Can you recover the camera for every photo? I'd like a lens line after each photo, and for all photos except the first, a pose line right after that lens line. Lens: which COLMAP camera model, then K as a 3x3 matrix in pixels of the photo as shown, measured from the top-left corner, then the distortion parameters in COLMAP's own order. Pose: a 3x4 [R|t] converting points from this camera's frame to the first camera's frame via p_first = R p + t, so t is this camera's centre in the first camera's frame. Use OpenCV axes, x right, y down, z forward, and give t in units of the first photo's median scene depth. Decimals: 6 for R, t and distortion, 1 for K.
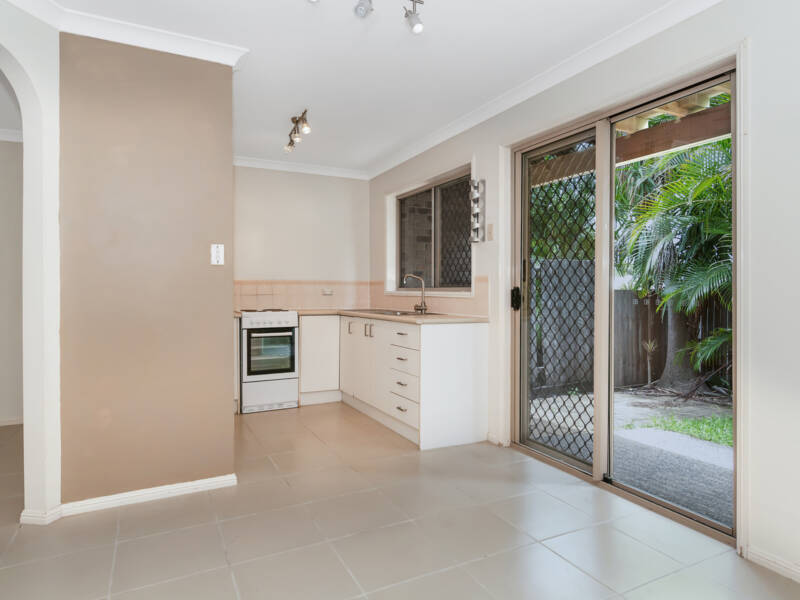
lens RADIAL K [[482.8, 0, 400.0], [0, 482.8, 300.0], [0, 0, 1]] dist [-0.001620, -0.000457]
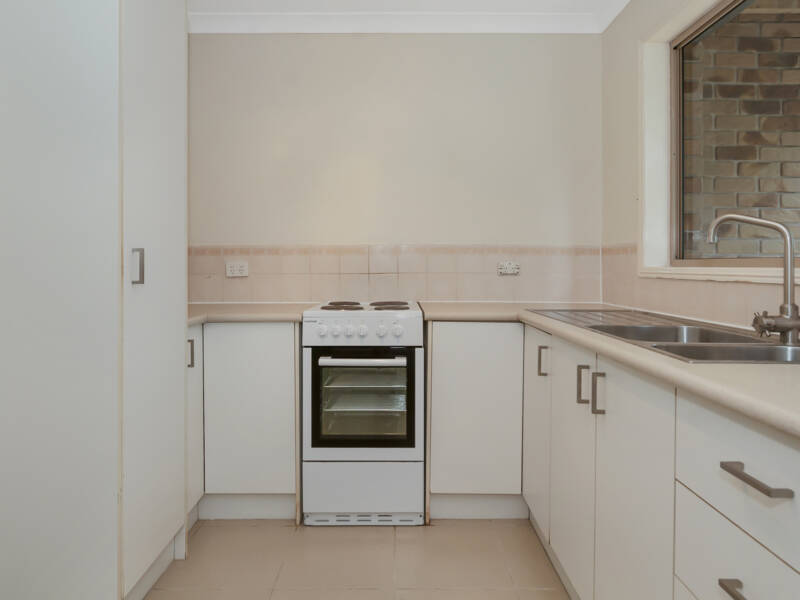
lens RADIAL K [[484.9, 0, 399.0], [0, 484.9, 266.7], [0, 0, 1]] dist [-0.001233, -0.000575]
pose [[0.888300, 0.001630, -0.459261, -0.026369], [-0.011656, 0.999752, -0.018997, -0.008949], [0.459116, 0.022228, 0.888098, 0.593361]]
